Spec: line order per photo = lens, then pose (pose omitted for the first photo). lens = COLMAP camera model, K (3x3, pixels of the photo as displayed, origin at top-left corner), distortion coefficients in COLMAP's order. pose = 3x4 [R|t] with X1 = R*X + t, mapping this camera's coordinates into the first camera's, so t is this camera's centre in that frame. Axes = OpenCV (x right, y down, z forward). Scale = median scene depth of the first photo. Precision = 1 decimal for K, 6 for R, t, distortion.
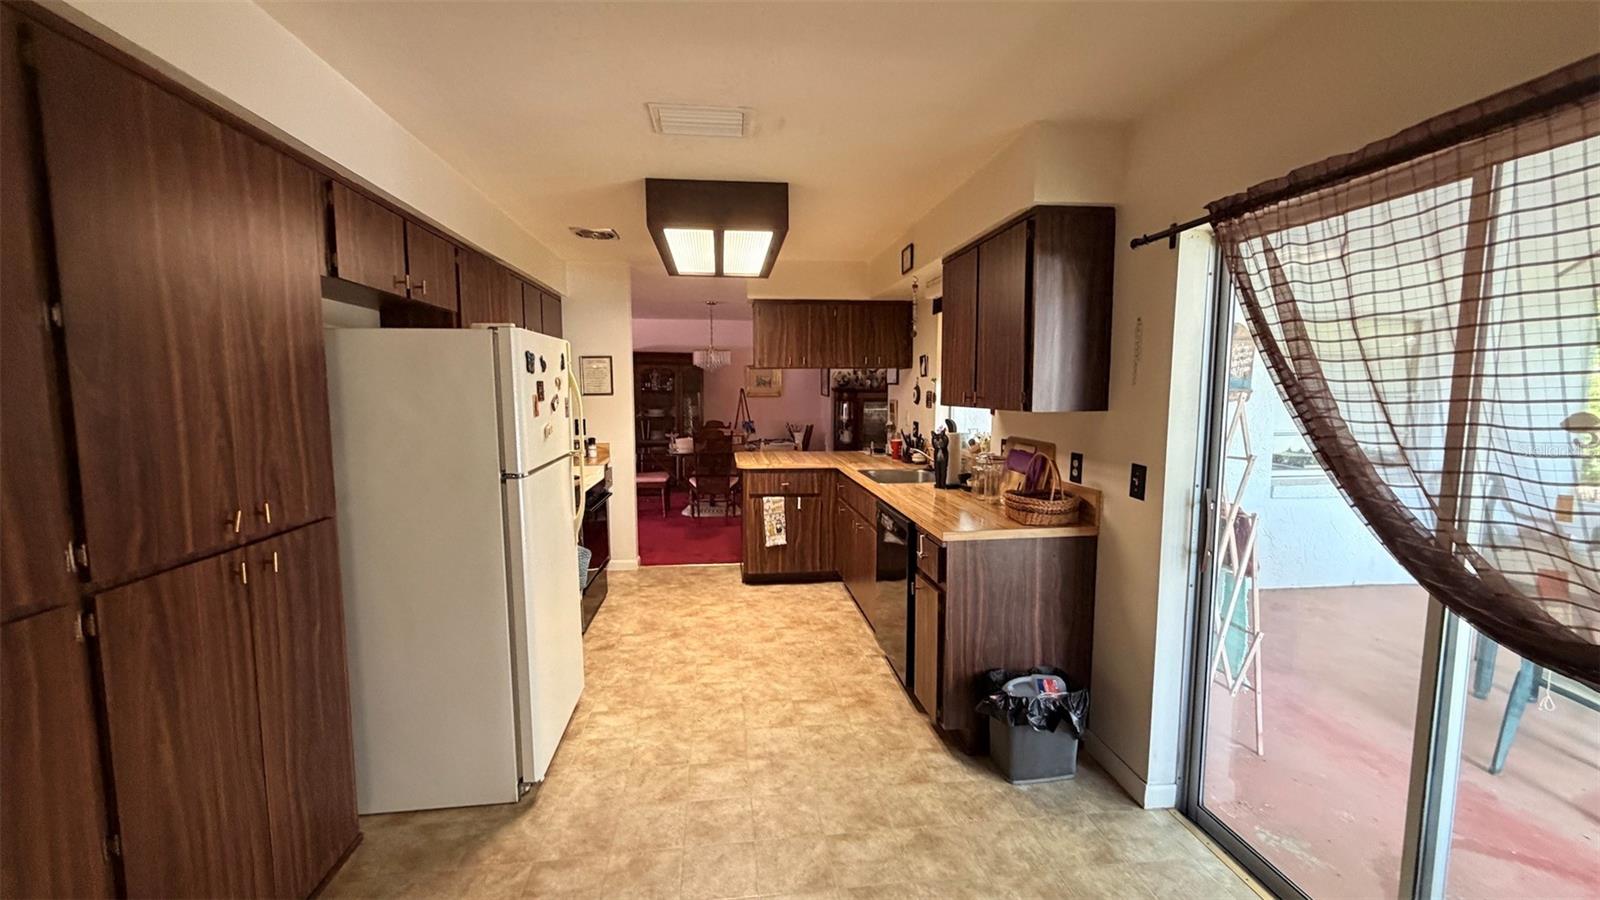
lens RADIAL K [[637.3, 0, 807.3], [0, 637.3, 453.5], [0, 0, 1]] dist [0.003826, 0.000127]
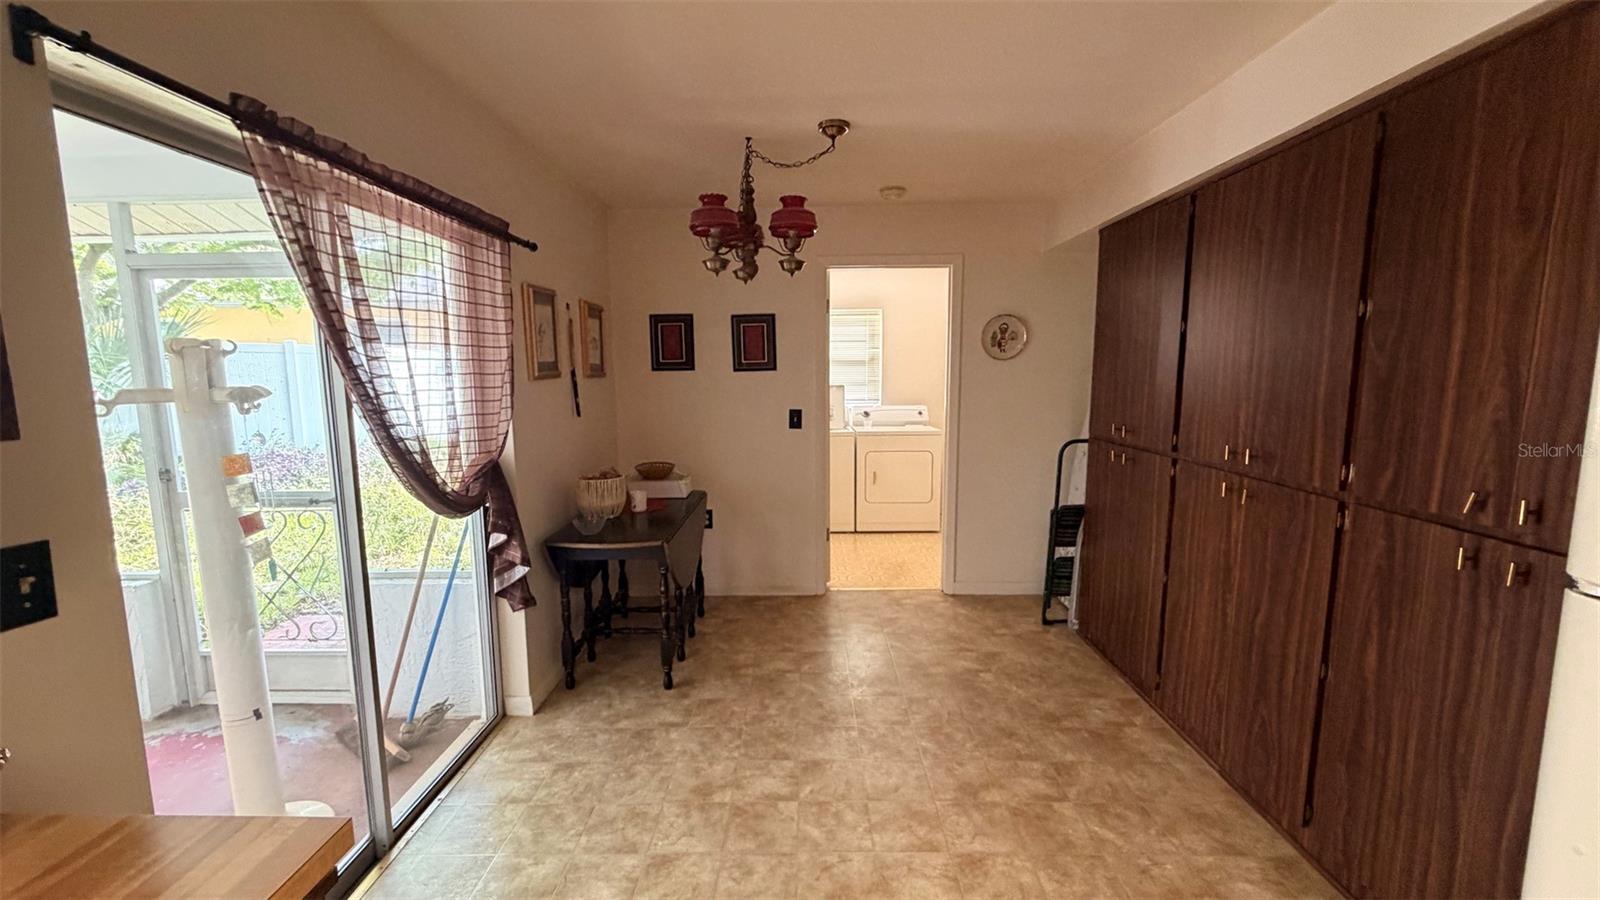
lens RADIAL K [[637.3, 0, 799.9], [0, 637.3, 444.5], [0, 0, 1]] dist [0.003826, 0.000127]
pose [[-0.990116, -0.007708, 0.140040, -0.077194], [0.022683, 0.976544, 0.214121, -0.205507], [-0.138406, 0.215181, -0.966717, 2.160562]]
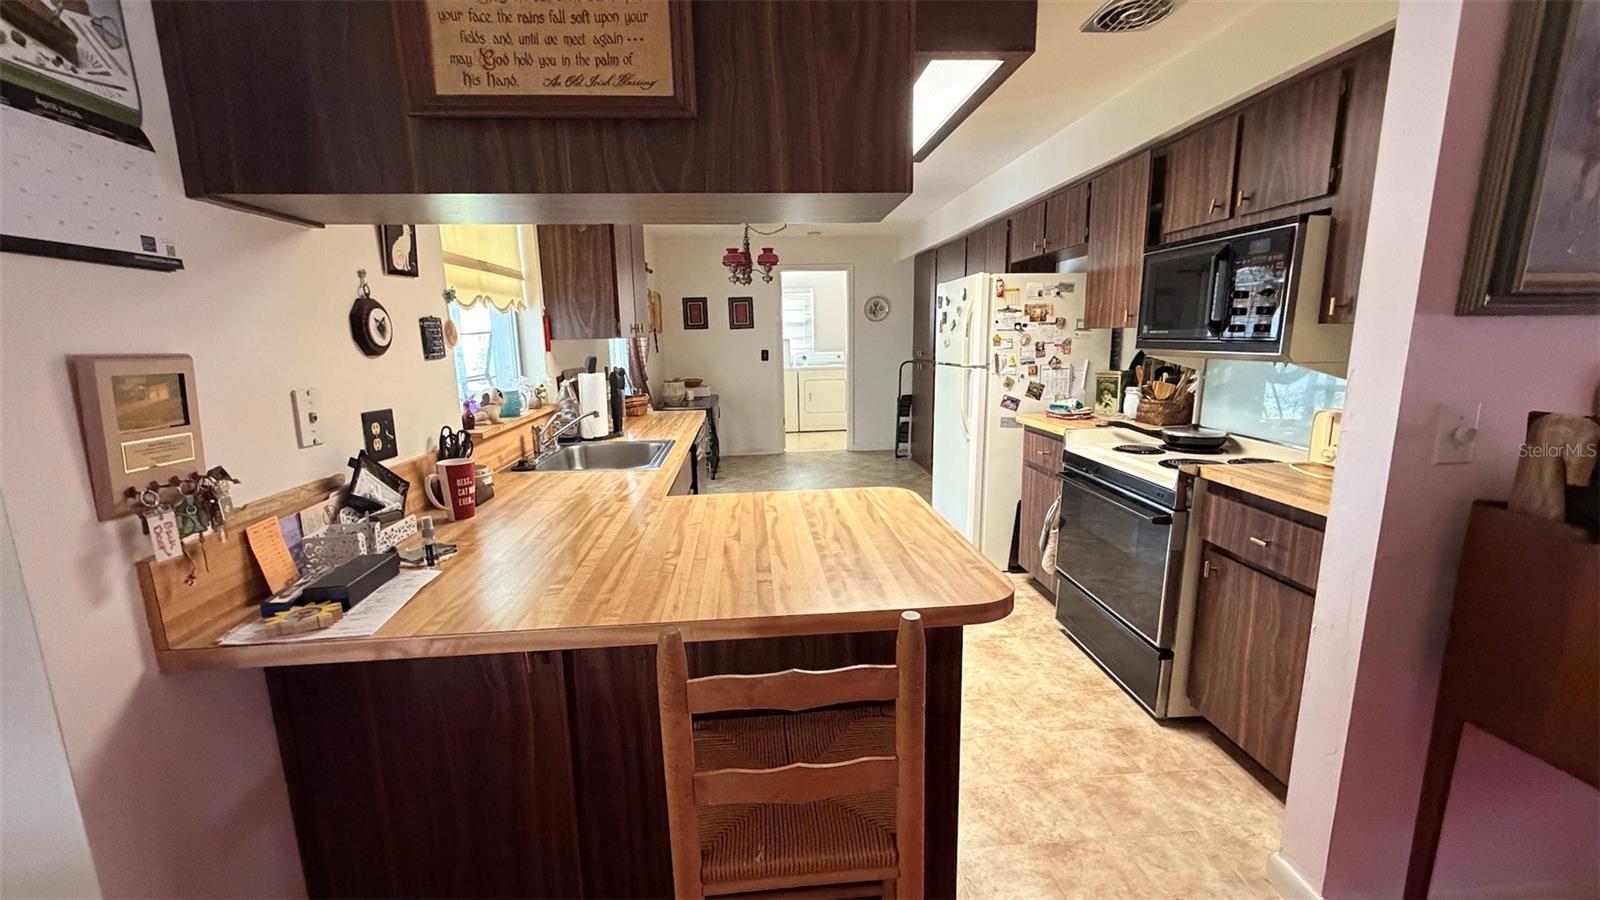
lens RADIAL K [[637.3, 0, 804.4], [0, 637.3, 456.4], [0, 0, 1]] dist [0.003826, 0.000127]
pose [[-0.998997, 0.009879, 0.043683, -0.285536], [0.022087, 0.957188, 0.288624, -0.570071], [-0.038962, 0.289299, -0.956445, 6.441944]]
